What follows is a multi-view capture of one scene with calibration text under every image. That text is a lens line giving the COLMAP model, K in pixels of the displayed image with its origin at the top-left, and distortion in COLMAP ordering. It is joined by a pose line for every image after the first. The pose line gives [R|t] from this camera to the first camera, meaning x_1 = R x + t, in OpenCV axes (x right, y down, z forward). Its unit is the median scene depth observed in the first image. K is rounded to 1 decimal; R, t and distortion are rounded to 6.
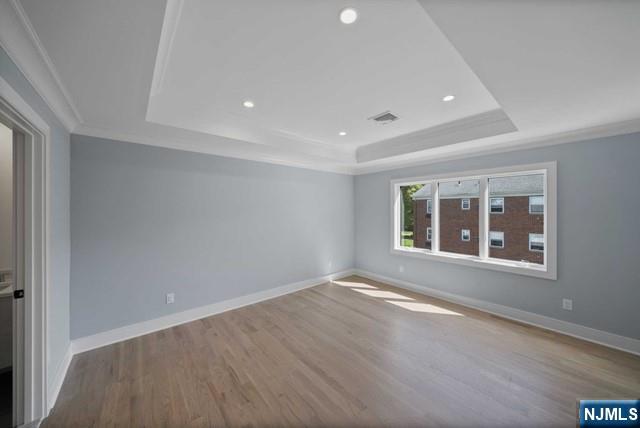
lens RADIAL K [[224.2, 0, 318.7], [0, 224.2, 209.0], [0, 0, 1]] dist [-0.002258, -0.000108]
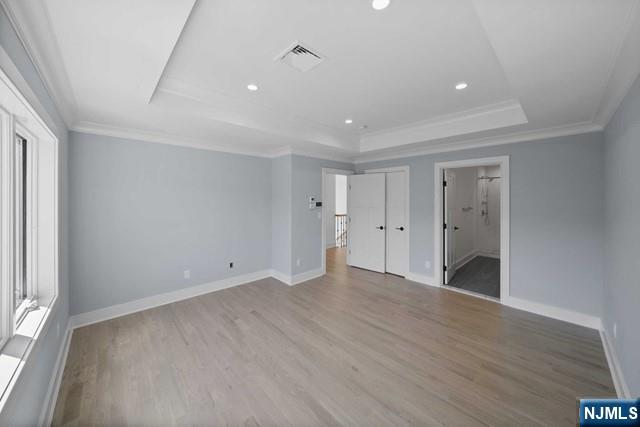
lens RADIAL K [[228.3, 0, 319.7], [0, 228.3, 200.1], [0, 0, 1]] dist [-0.001239, -0.000106]
pose [[-0.998513, 0.001316, -0.054490, 0.267456], [0.001305, 0.999999, 0.000237, 0.002761], [0.054490, 0.000166, -0.998514, 1.578721]]
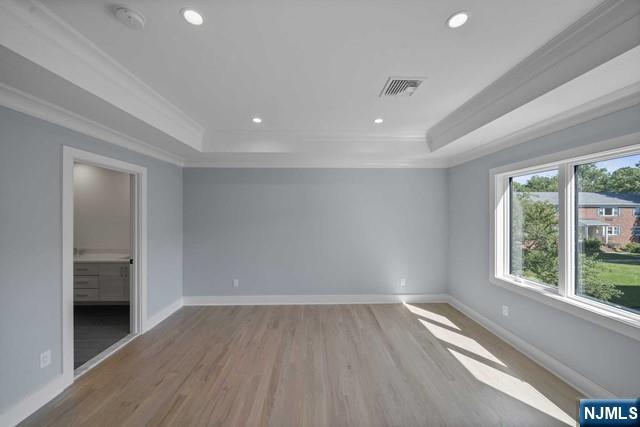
lens RADIAL K [[229.6, 0, 320.0], [0, 229.6, 213.5], [0, 0, 1]] dist [0.000666, 0.000023]
pose [[0.777522, 0.000129, -0.628856, 0.531451], [0.002929, 0.999988, 0.003827, -0.009499], [0.628849, -0.004817, 0.777512, 0.258791]]
